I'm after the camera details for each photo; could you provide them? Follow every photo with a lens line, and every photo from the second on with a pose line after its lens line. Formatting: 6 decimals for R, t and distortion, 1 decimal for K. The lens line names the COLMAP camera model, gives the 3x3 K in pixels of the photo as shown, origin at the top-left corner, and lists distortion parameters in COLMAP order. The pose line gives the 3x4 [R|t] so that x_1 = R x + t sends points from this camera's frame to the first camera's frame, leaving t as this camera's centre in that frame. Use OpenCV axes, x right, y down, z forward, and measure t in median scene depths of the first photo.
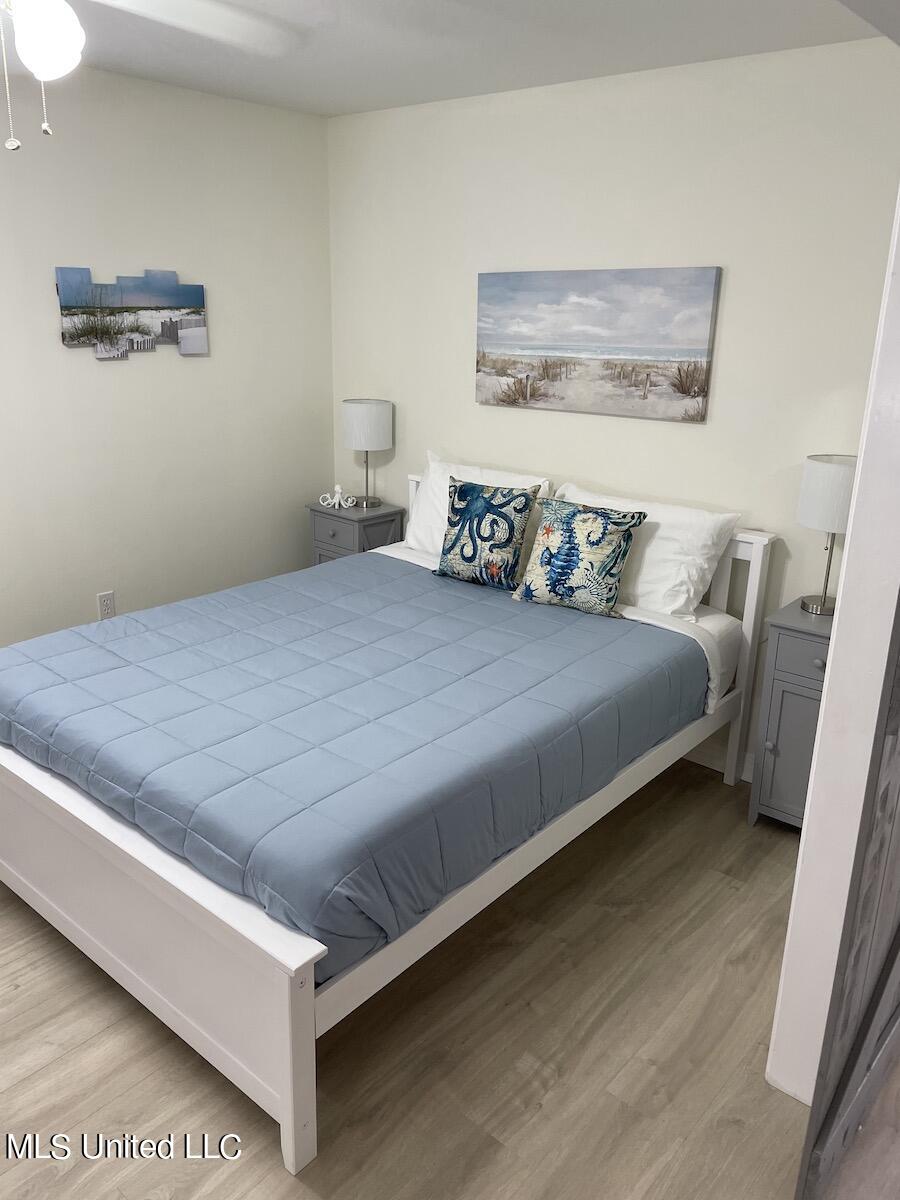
lens RADIAL K [[907.8, 0, 449.7], [0, 907.8, 591.0], [0, 0, 1]] dist [0.085945, -0.110831]
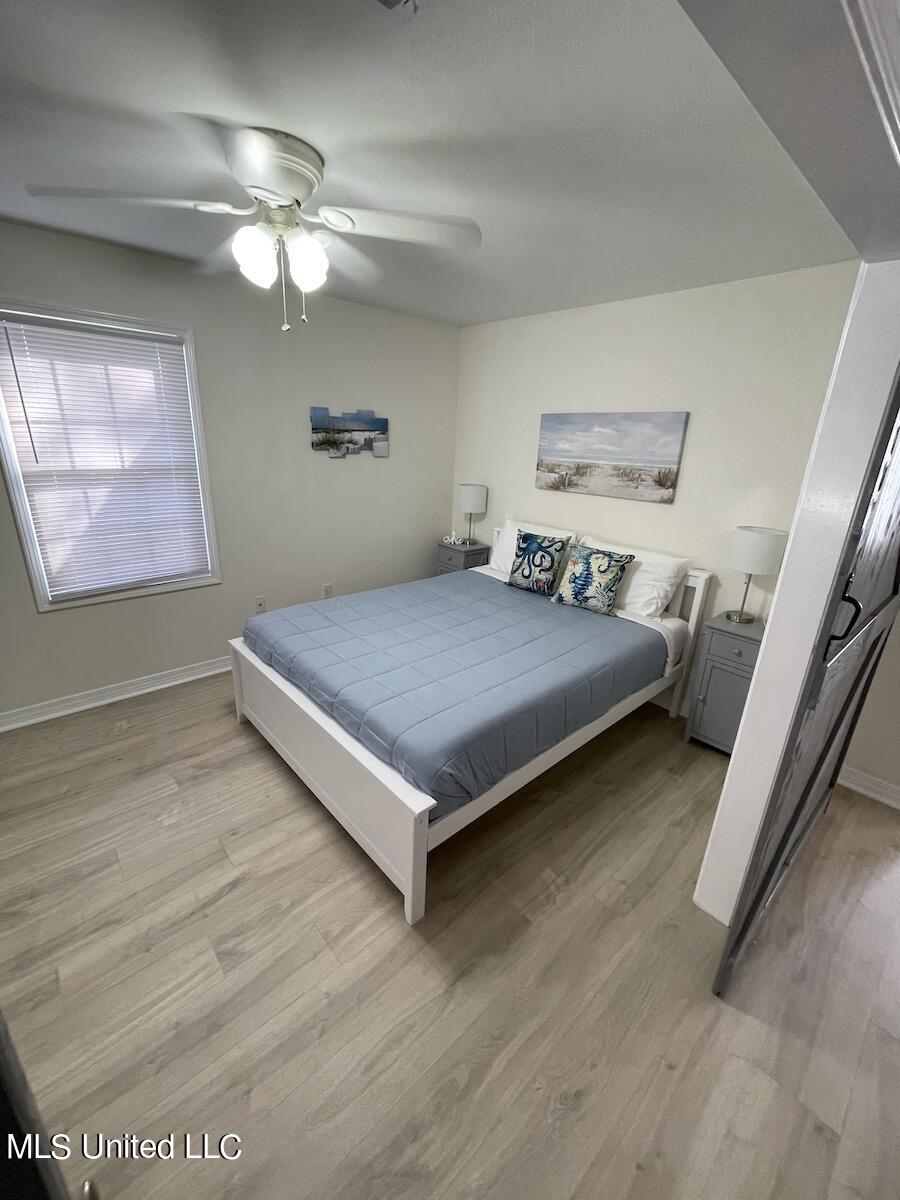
lens RADIAL K [[484.7, 0, 451.9], [0, 484.7, 601.9], [0, 0, 1]] dist [-0.004863, 0.002253]
pose [[0.991850, 0.060581, -0.112091, -0.014513], [-0.057971, 0.997969, 0.026404, -0.003602], [0.113463, -0.019691, 0.993347, 0.062311]]
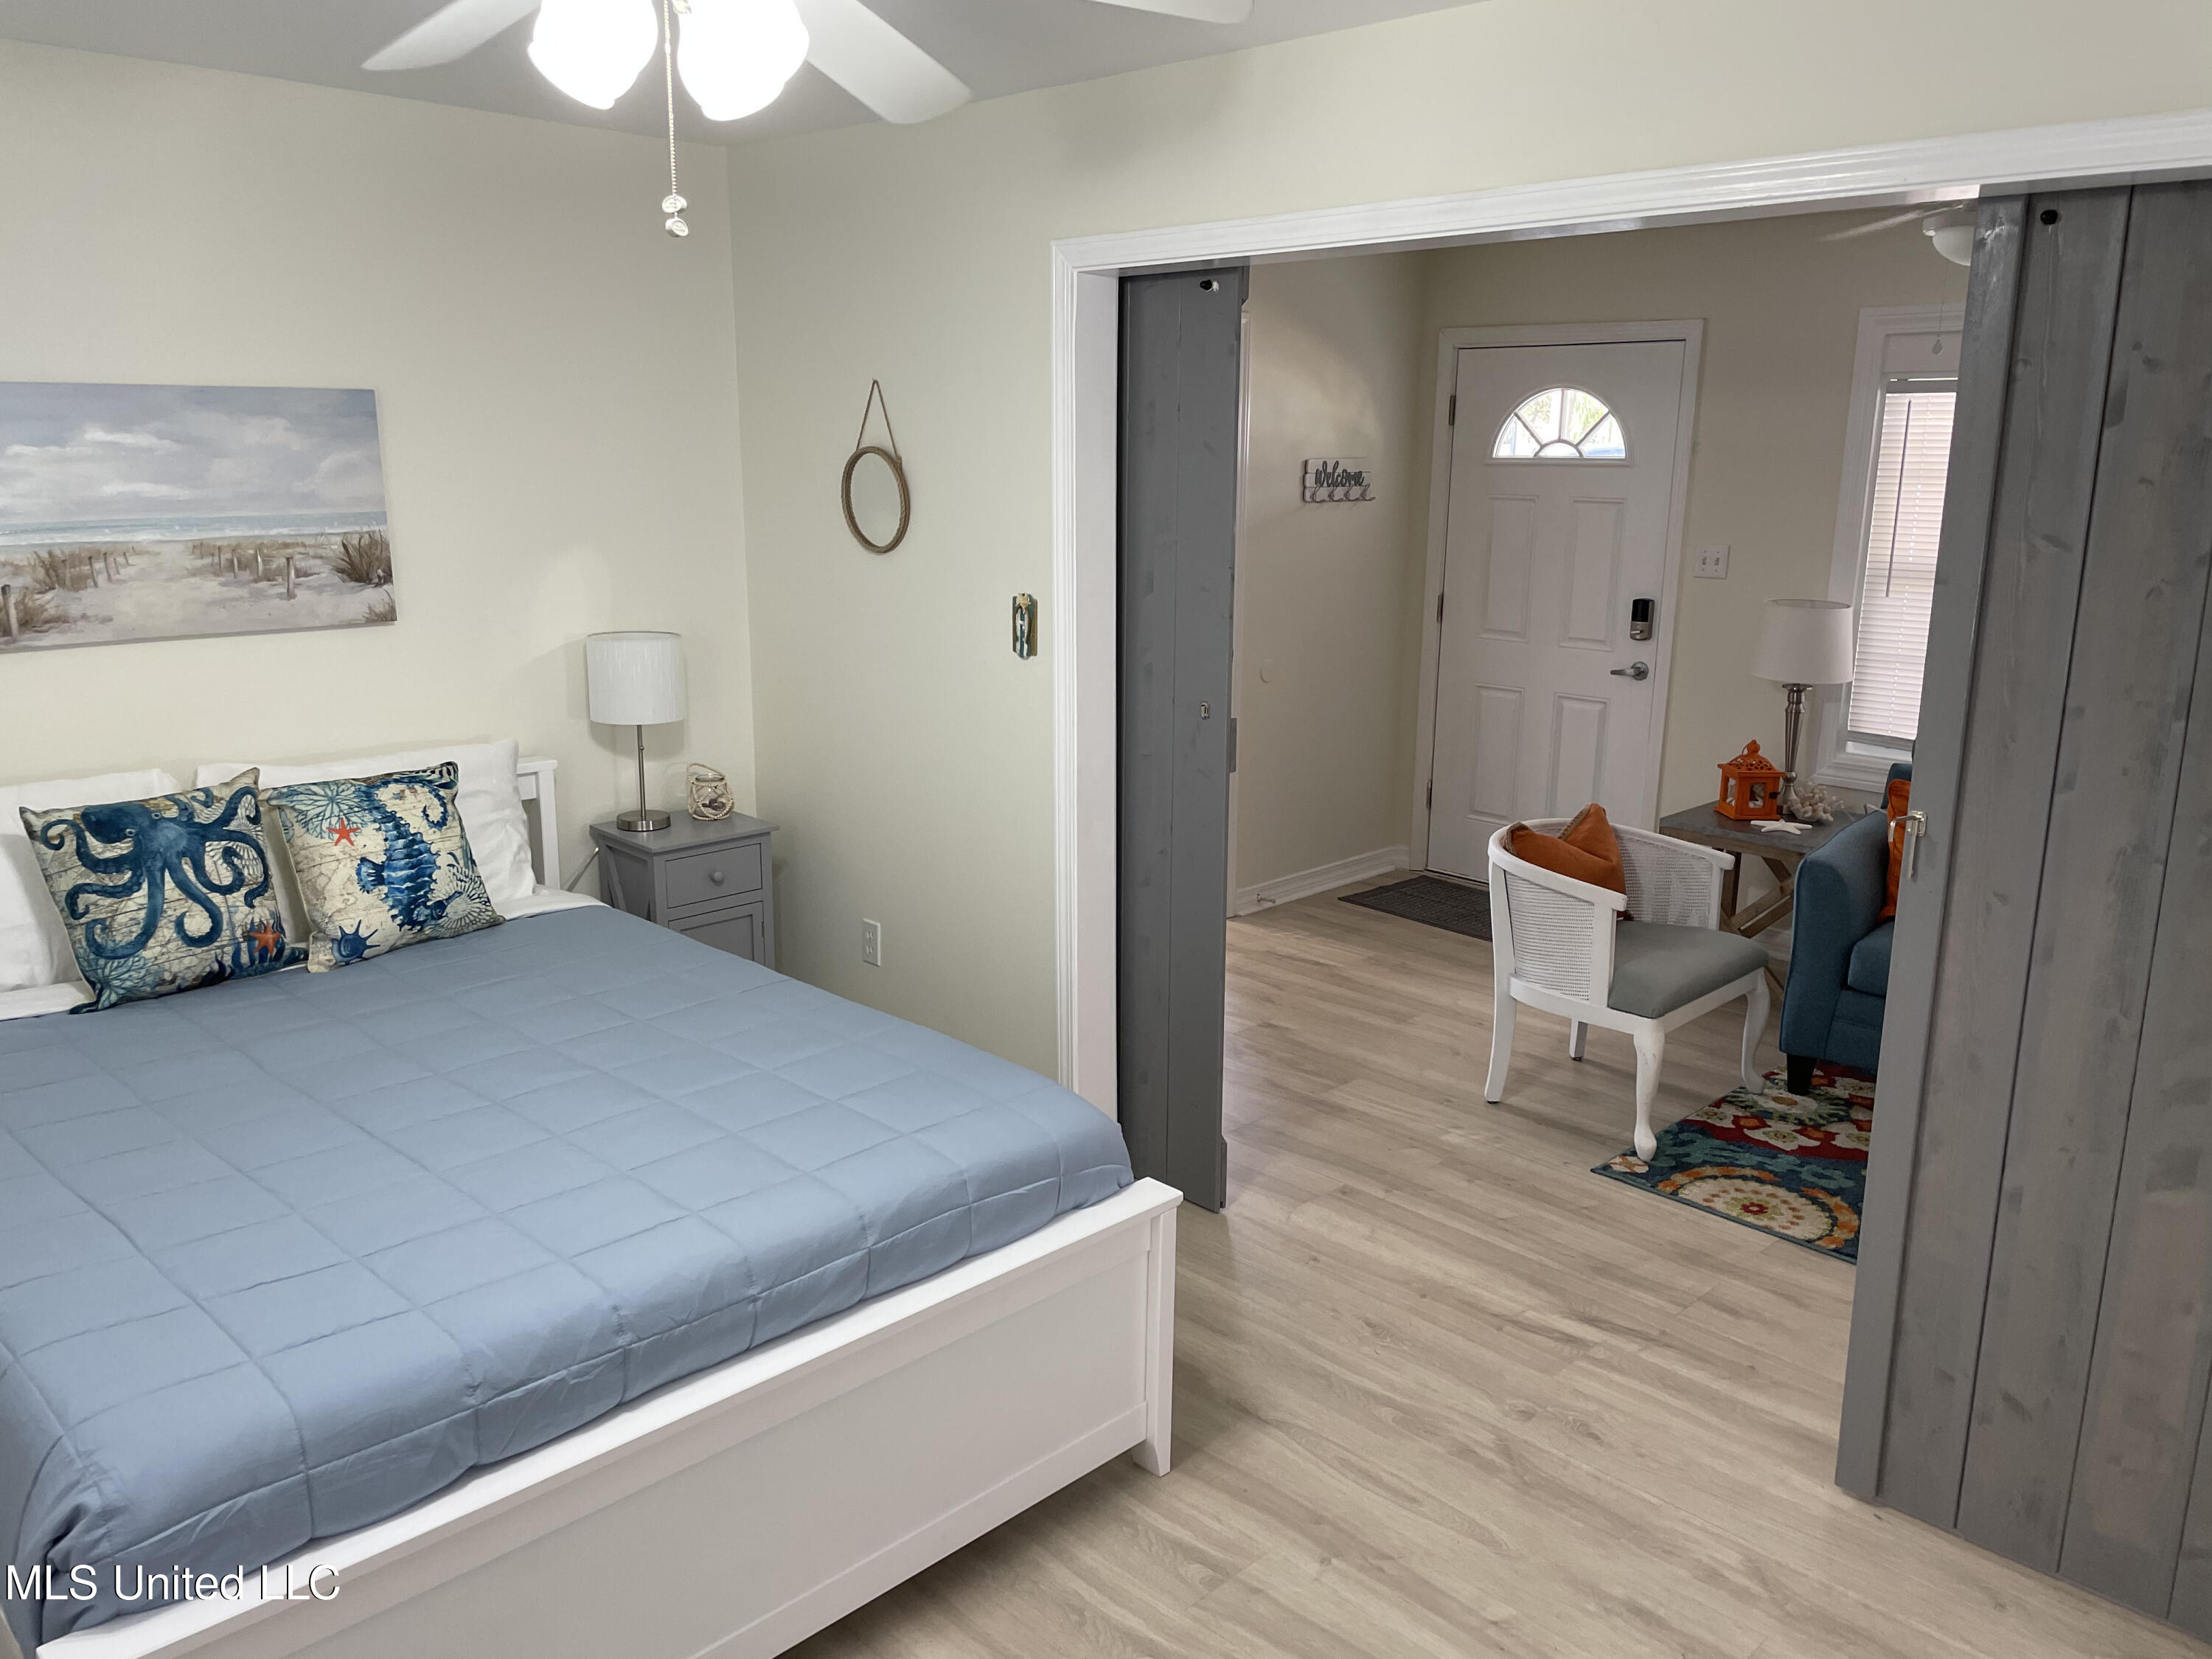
lens RADIAL K [[1673.5, 0, 1097.2], [0, 1673.5, 821.1], [0, 0, 1]] dist [0.085945, -0.110831]
pose [[0.079728, -0.239184, 0.967695, -0.877010], [0.286229, 0.935397, 0.207618, -0.157144], [-0.954838, 0.260430, 0.143039, 0.384057]]
